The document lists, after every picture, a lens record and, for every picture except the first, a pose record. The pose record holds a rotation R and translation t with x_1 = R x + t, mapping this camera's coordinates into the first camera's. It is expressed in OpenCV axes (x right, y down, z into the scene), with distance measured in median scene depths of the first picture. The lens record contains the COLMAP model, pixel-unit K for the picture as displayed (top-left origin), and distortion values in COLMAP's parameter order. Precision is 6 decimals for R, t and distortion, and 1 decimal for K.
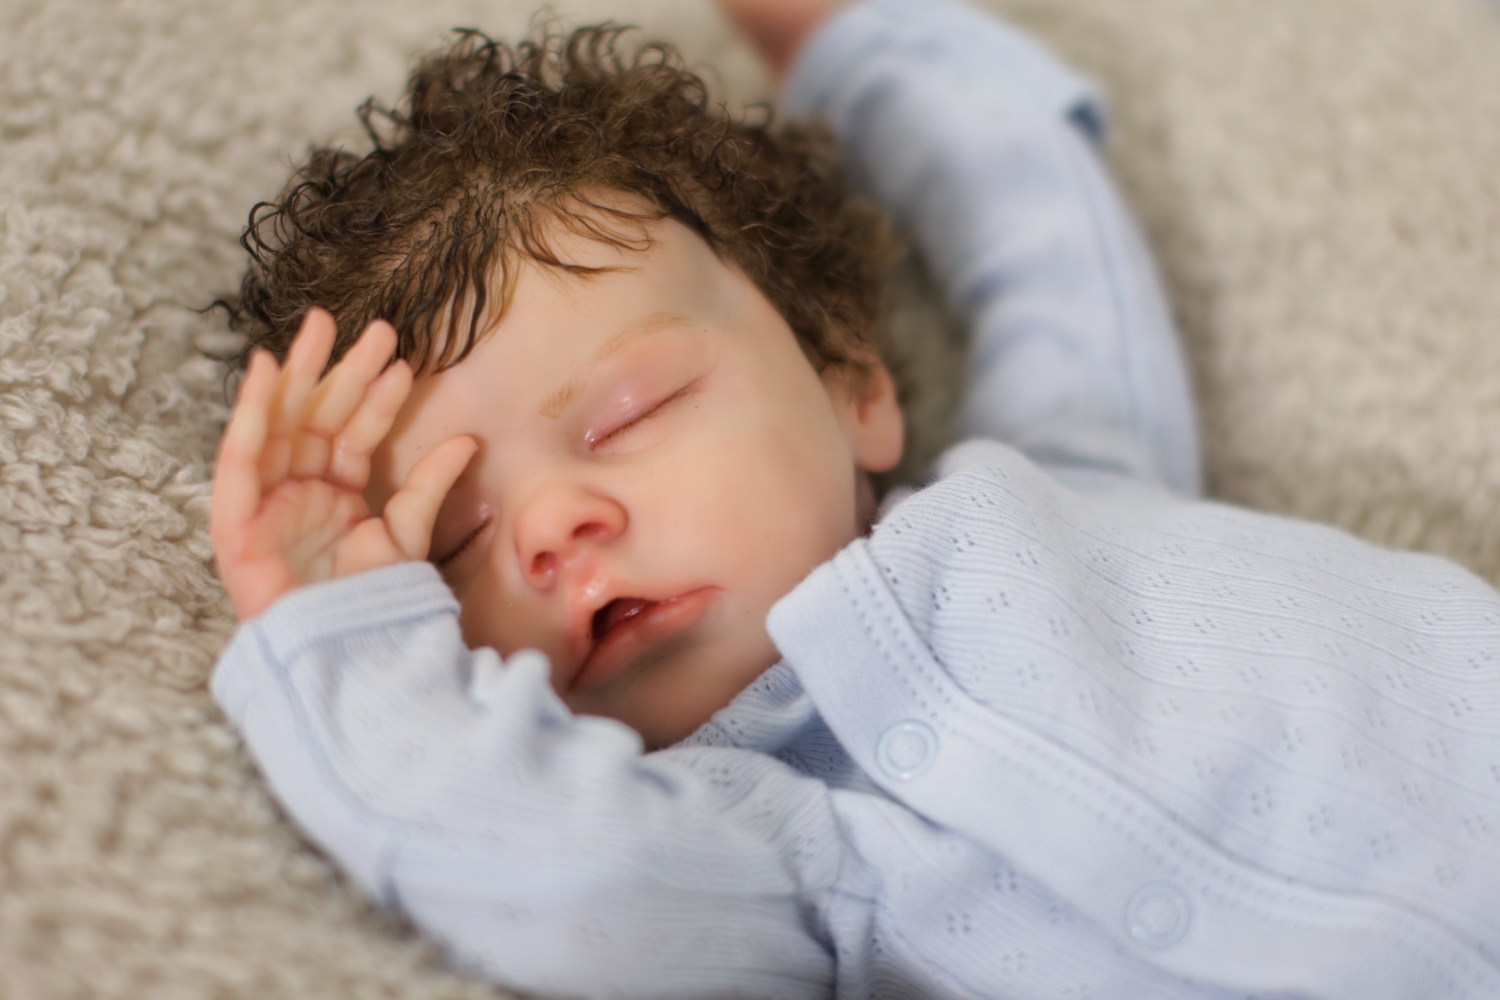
lens RADIAL K [[3432.4, 0, 729.9], [0, 3432.4, 503.5], [0, 0, 1]] dist [-0.183394, 0.087780]
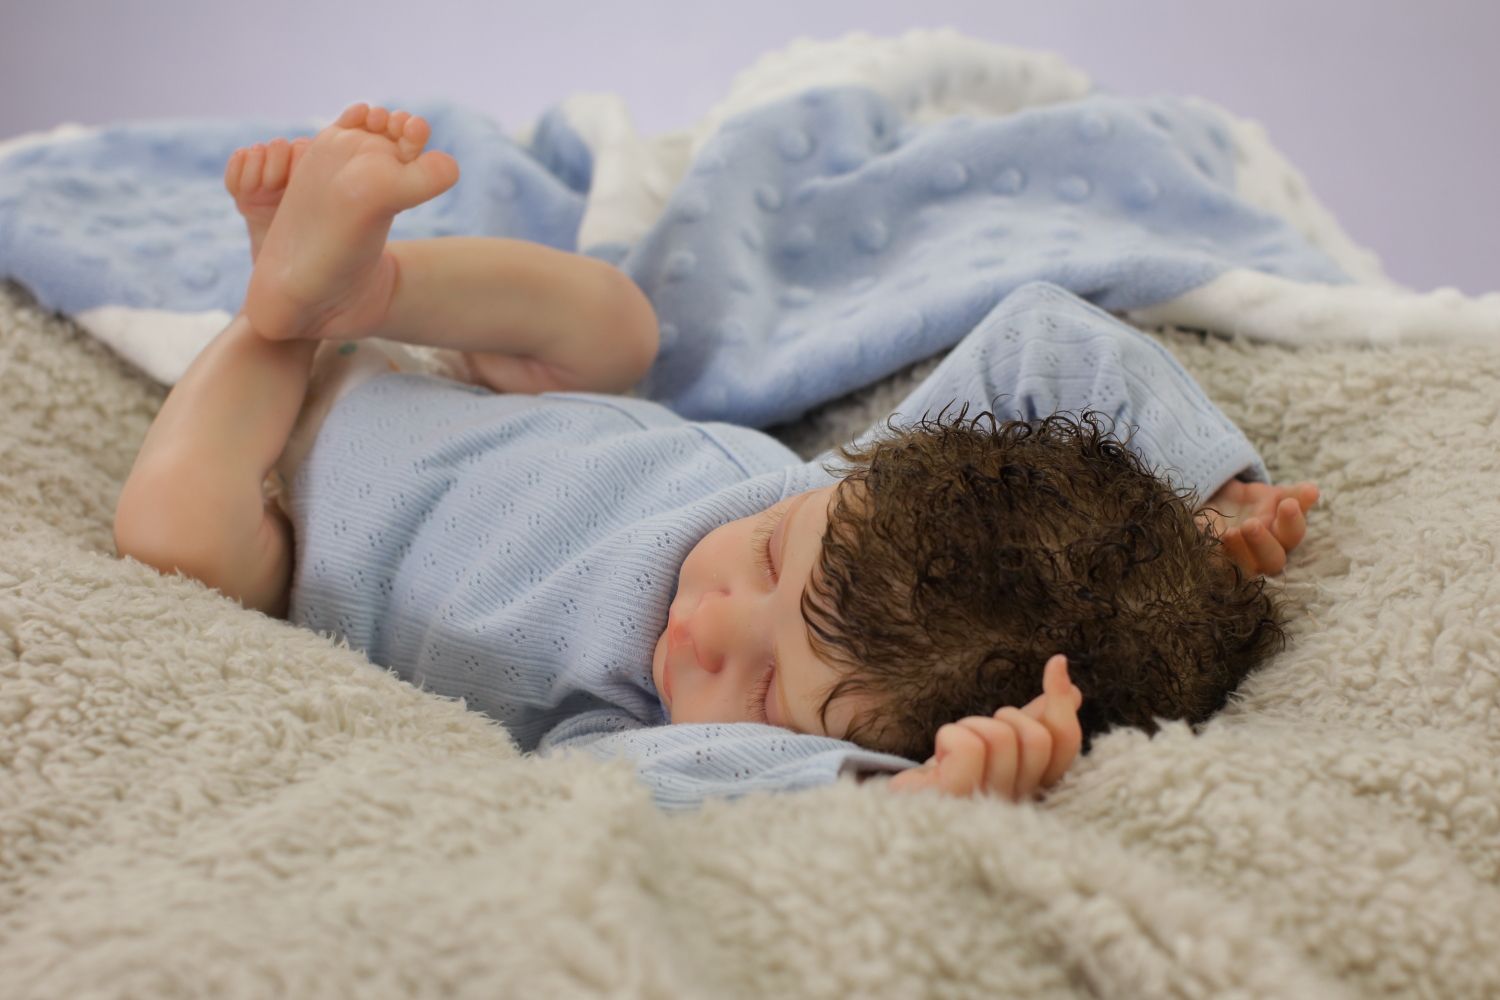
lens RADIAL K [[3398.8, 0, 750.0], [0, 3398.8, 500.0], [0, 0, 1]] dist [-0.152268, -0.122783]
pose [[-0.167614, 0.934811, 0.313105, -0.556840], [-0.506205, -0.354142, 0.786346, -1.120436], [0.845968, -0.026692, 0.532565, 0.232031]]
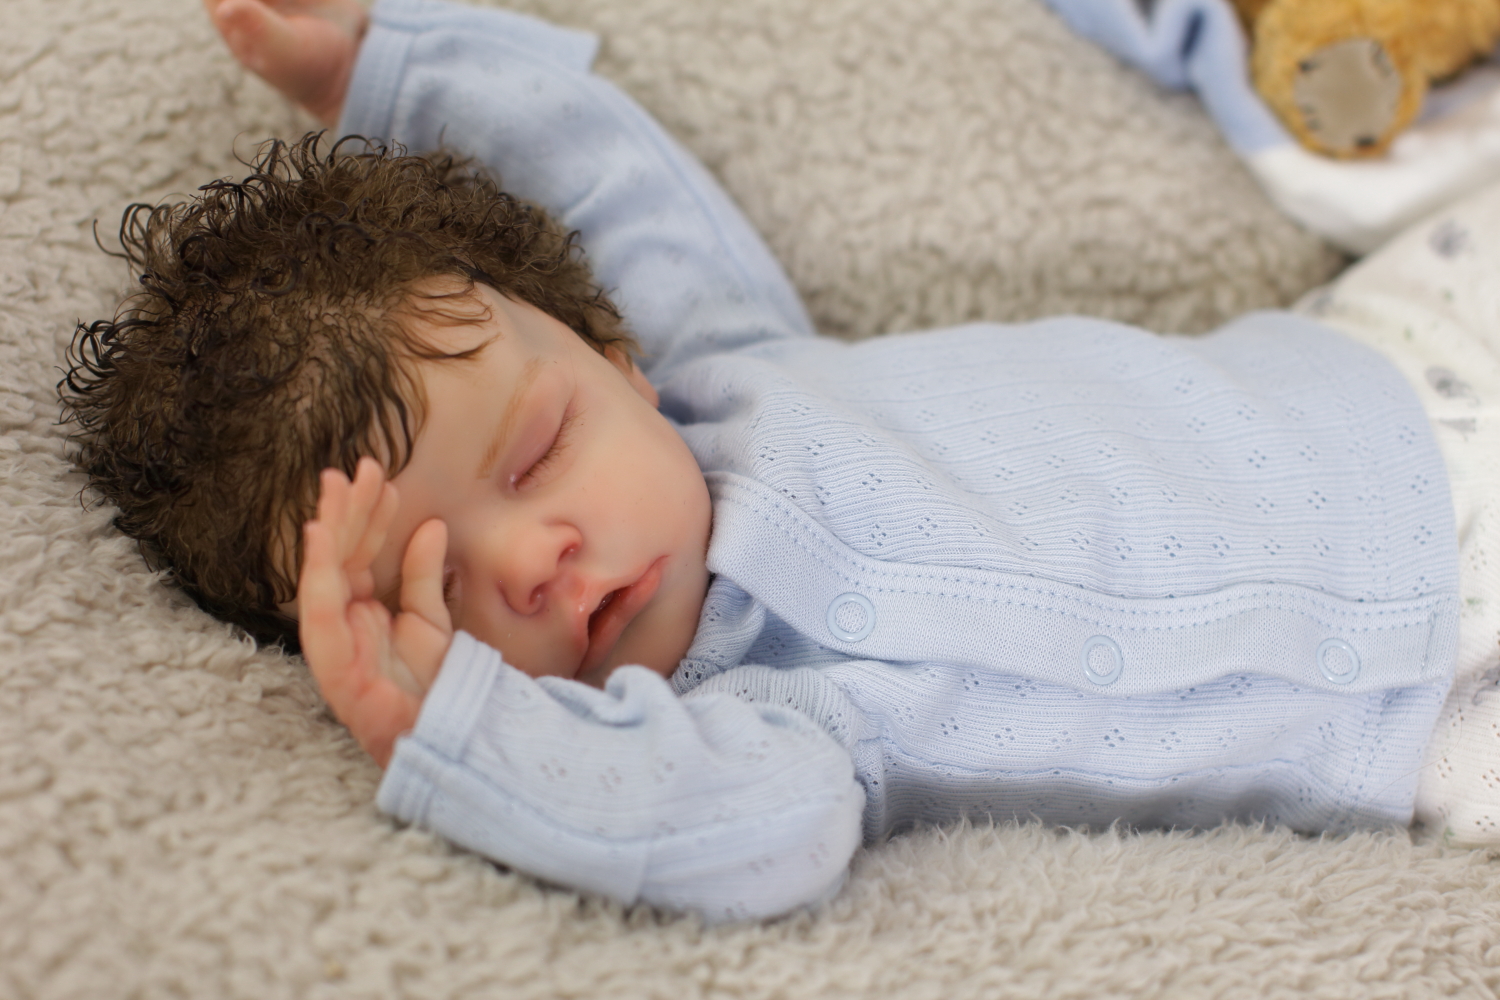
lens RADIAL K [[3398.8, 0, 750.0], [0, 3398.8, 500.0], [0, 0, 1]] dist [-0.152268, -0.122783]
pose [[0.825599, -0.379369, 0.417690, -0.473867], [0.322795, 0.924699, 0.201831, -0.227309], [-0.462806, -0.031803, 0.885889, -0.092249]]
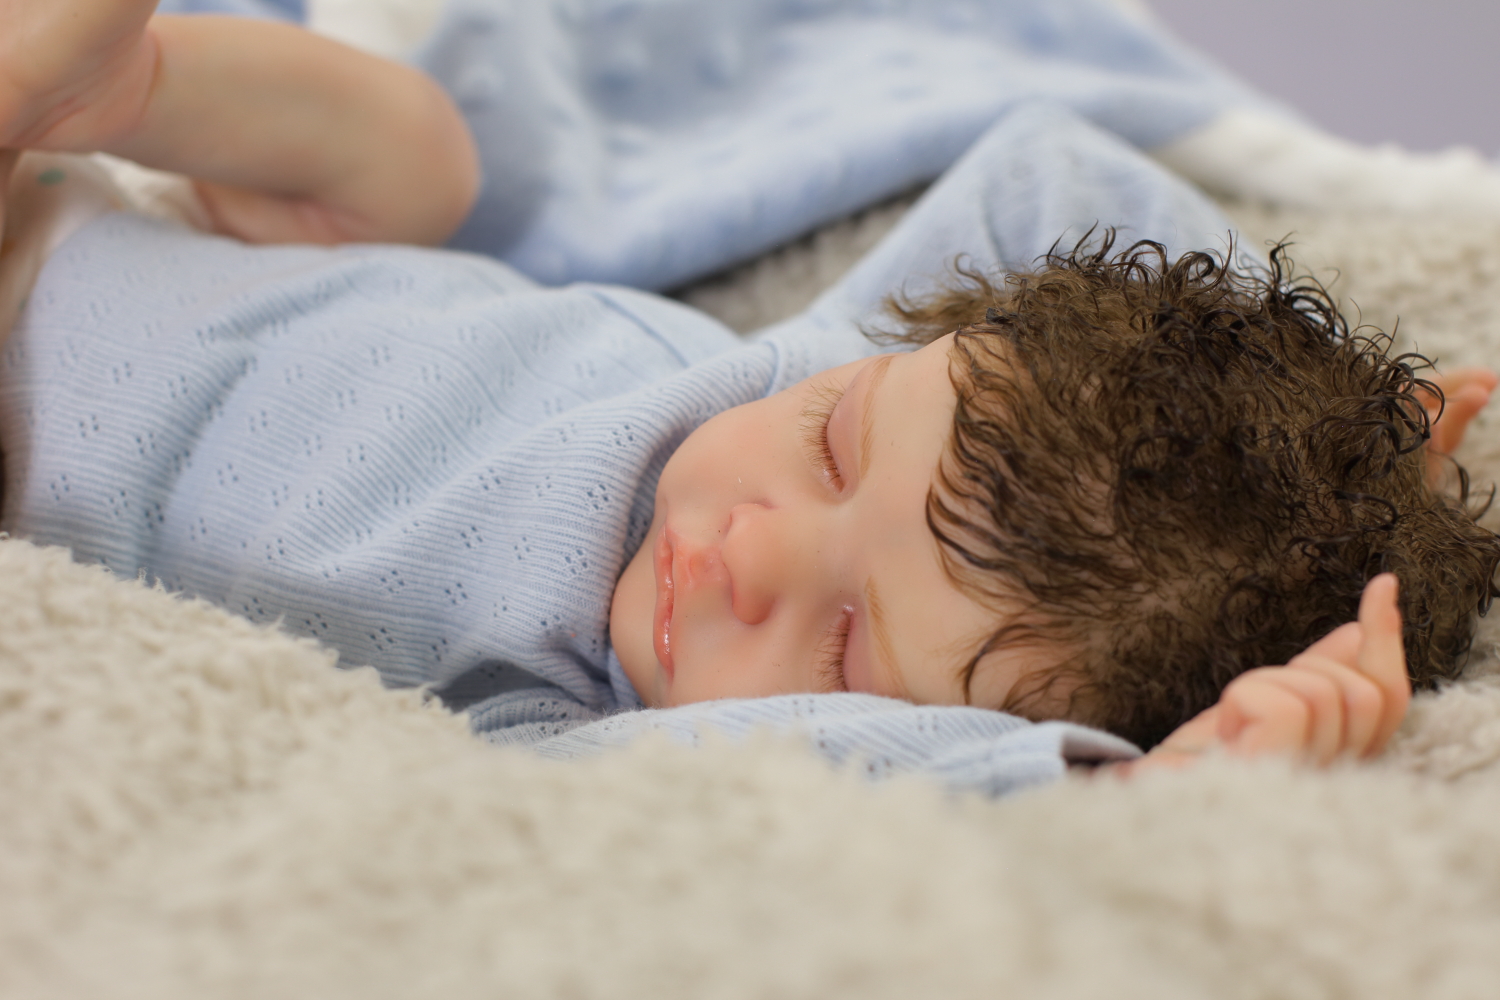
lens RADIAL K [[3419.0, 0, 750.0], [0, 3419.0, 500.0], [0, 0, 1]] dist [-0.168525, 0.131578]
pose [[-0.243164, 0.941584, 0.233004, -0.290014], [-0.699570, -0.336637, 0.630300, -0.597010], [0.671918, -0.009736, 0.740562, 0.270153]]
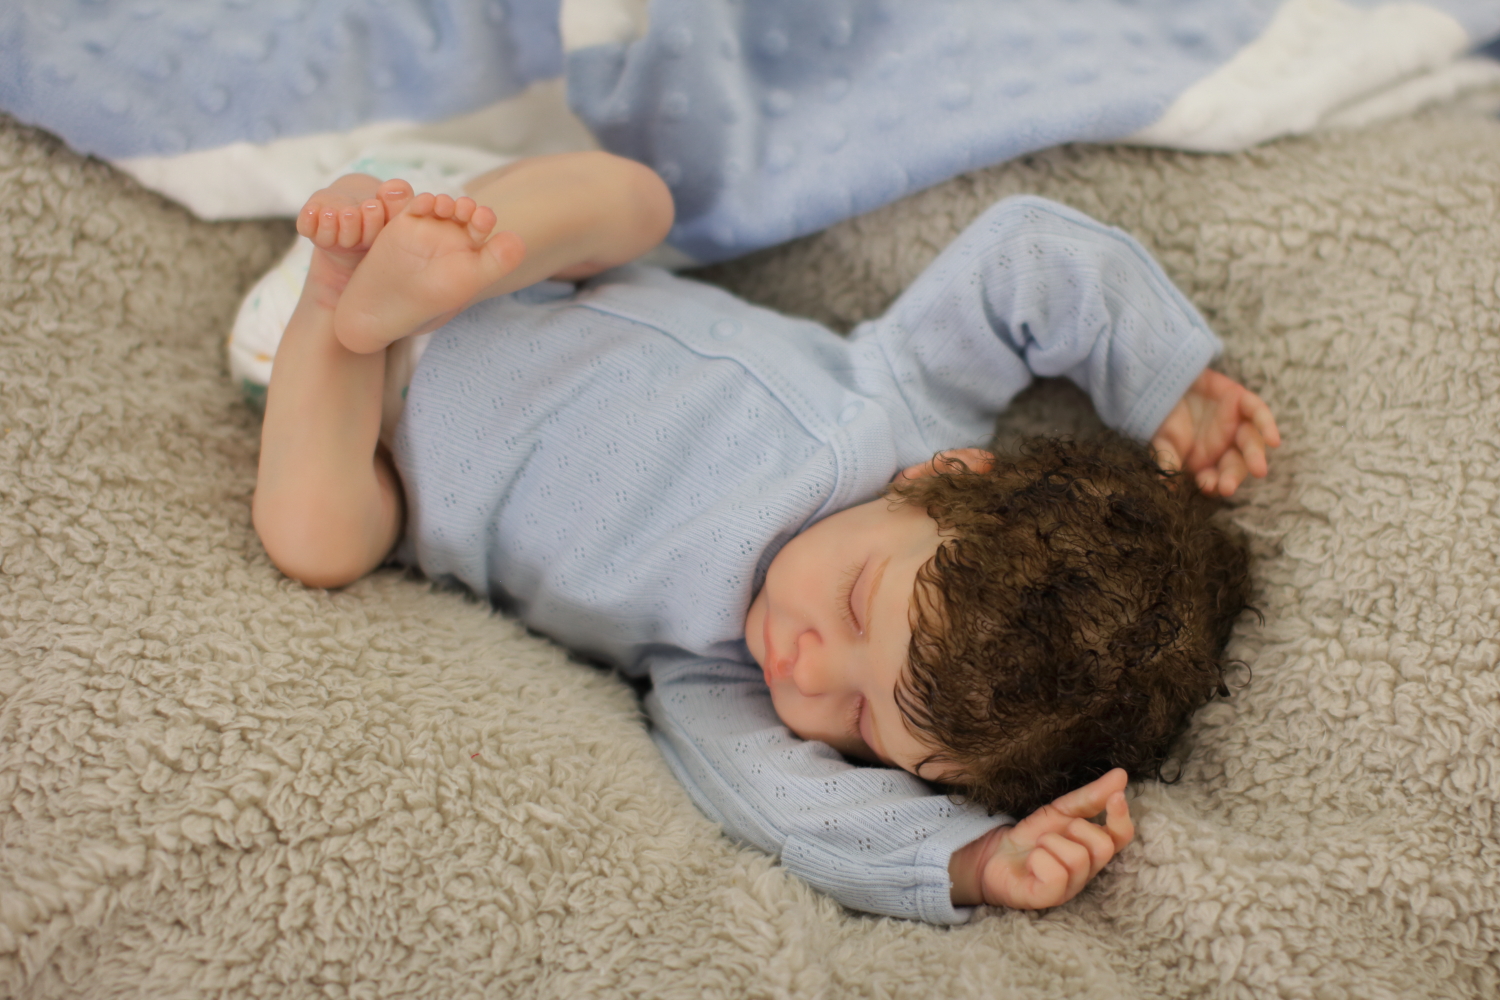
lens RADIAL K [[3419.0, 0, 750.0], [0, 3419.0, 500.0], [0, 0, 1]] dist [-0.168525, 0.131578]
pose [[-0.148583, 0.595094, 0.789802, -1.517445], [-0.636305, -0.668905, 0.384295, -0.602394], [0.756994, -0.445455, 0.478048, 0.145155]]
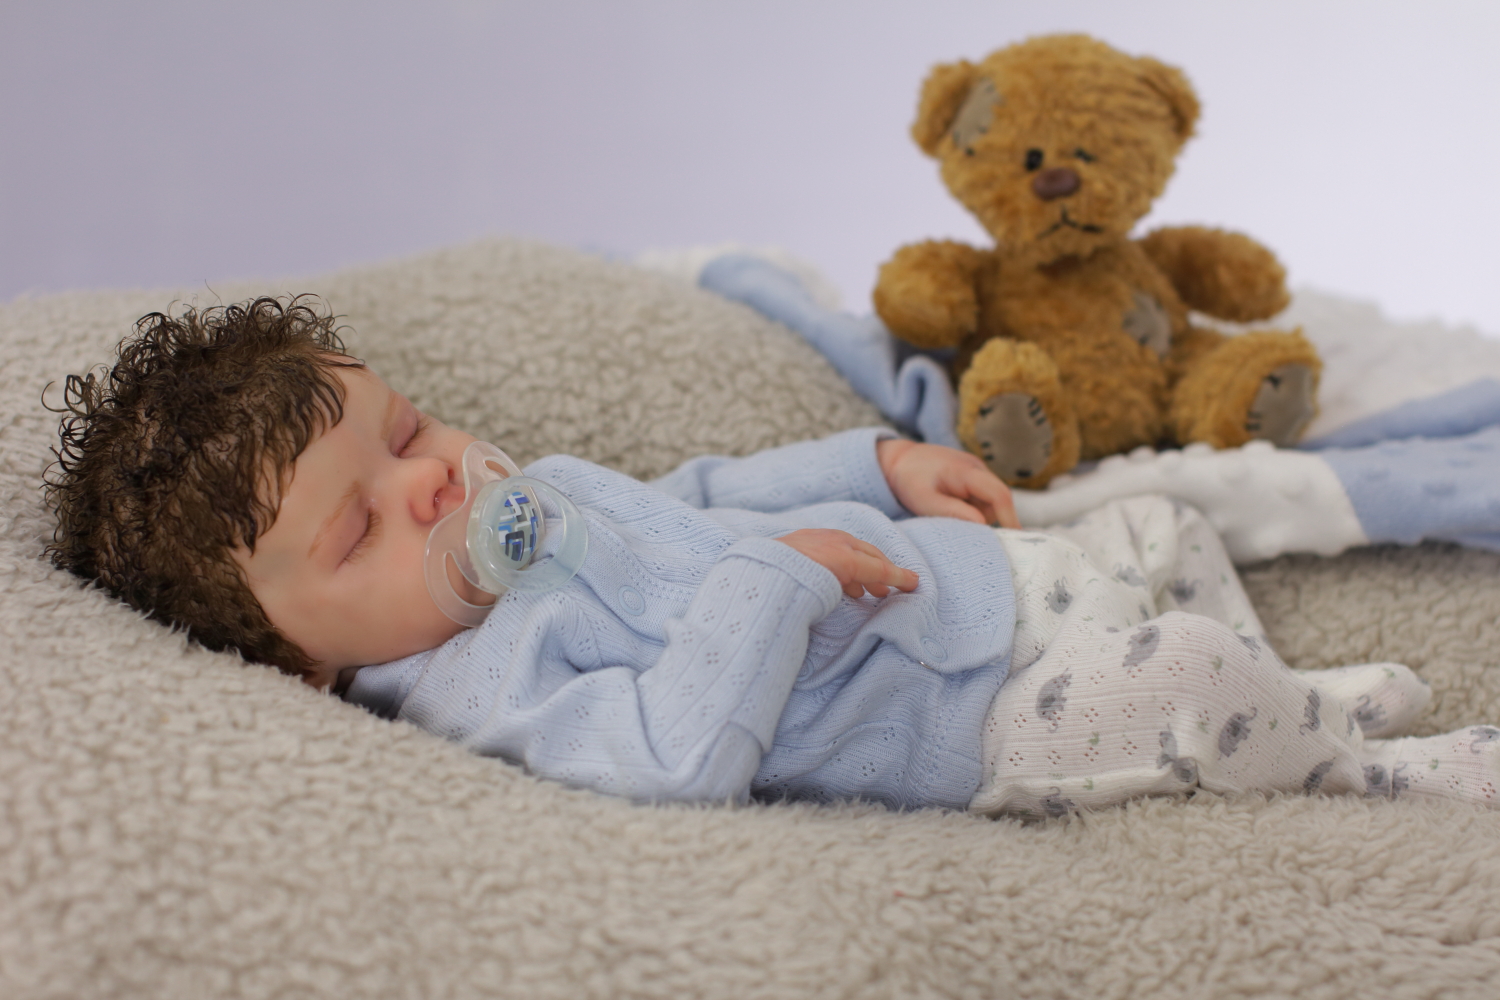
lens RADIAL K [[3398.8, 0, 750.0], [0, 3398.8, 500.0], [0, 0, 1]] dist [-0.152268, -0.122783]
pose [[0.524876, -0.158318, 0.836325, -1.427112], [0.489000, 0.860309, -0.144037, 0.347051], [-0.696695, 0.484565, 0.528974, -0.045824]]
